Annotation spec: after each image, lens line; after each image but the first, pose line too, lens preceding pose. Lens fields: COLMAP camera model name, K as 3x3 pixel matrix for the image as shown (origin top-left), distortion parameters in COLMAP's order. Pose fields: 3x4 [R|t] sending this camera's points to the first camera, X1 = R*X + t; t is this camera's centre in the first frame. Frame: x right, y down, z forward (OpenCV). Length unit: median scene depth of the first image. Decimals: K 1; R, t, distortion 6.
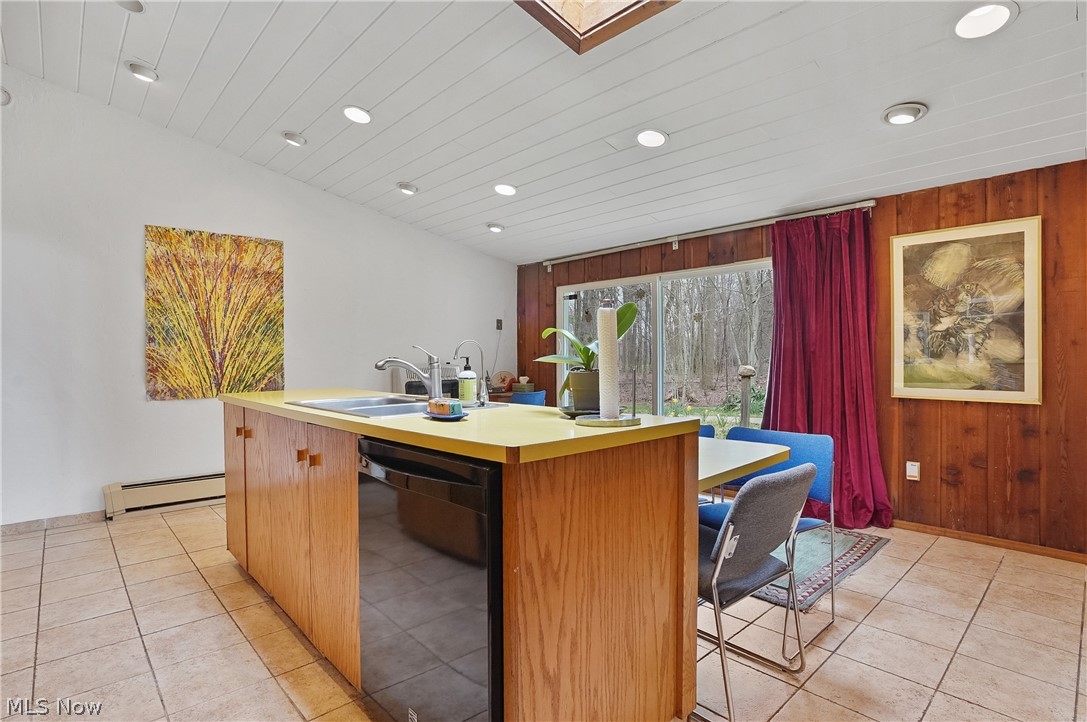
lens RADIAL K [[534.9, 0, 546.1], [0, 534.9, 354.9], [0, 0, 1]] dist [-0.047371, -0.000479]
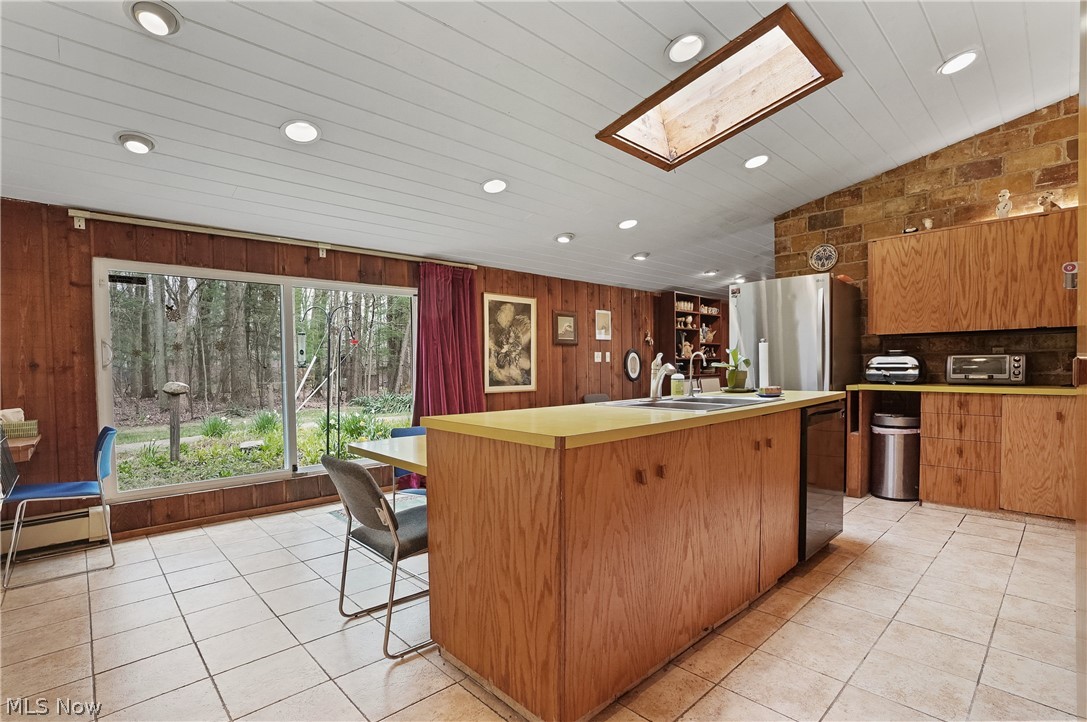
lens RADIAL K [[506.6, 0, 538.1], [0, 506.6, 380.1], [0, 0, 1]] dist [-0.060290, 0.012029]
pose [[0.017544, -0.025525, 0.999520, -0.924079], [0.006245, 0.999657, 0.025419, 0.002928], [-0.999827, 0.005797, 0.017697, 0.851696]]
